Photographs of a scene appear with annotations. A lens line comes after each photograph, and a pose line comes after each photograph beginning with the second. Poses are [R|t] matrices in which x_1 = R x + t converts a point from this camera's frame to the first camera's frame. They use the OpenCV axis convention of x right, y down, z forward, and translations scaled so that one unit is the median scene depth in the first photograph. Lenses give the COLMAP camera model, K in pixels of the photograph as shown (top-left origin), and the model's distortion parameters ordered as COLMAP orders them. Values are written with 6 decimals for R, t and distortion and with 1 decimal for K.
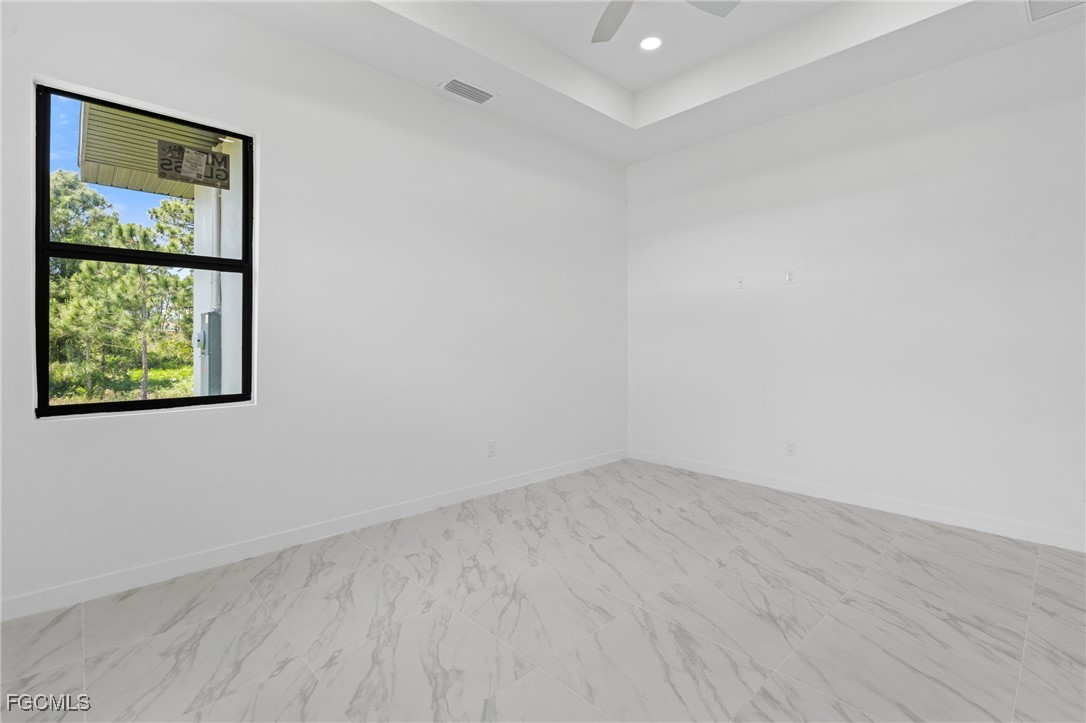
lens RADIAL K [[499.4, 0, 543.2], [0, 499.4, 342.9], [0, 0, 1]] dist [-0.001102, 0.000051]
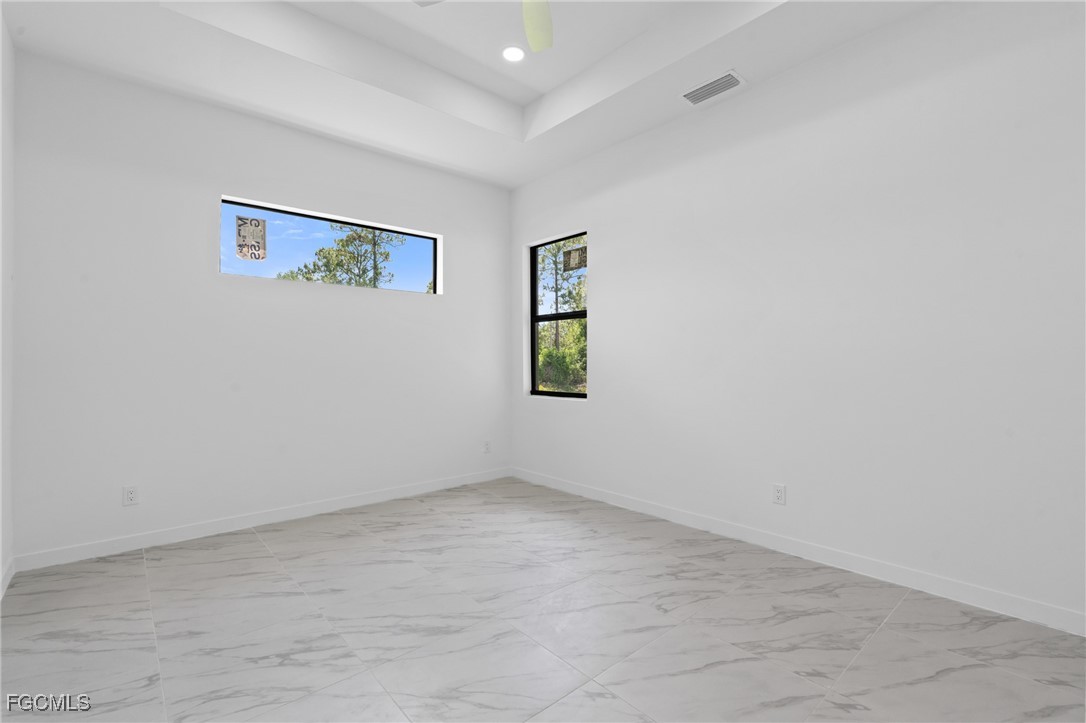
lens RADIAL K [[489.2, 0, 543.0], [0, 489.2, 361.5], [0, 0, 1]] dist [-0.001991, 0.000045]
pose [[-0.034185, 0.002694, -0.999412, 0.923676], [0.002389, 0.999994, 0.002614, -0.004601], [0.999413, -0.002298, -0.034191, 0.869843]]
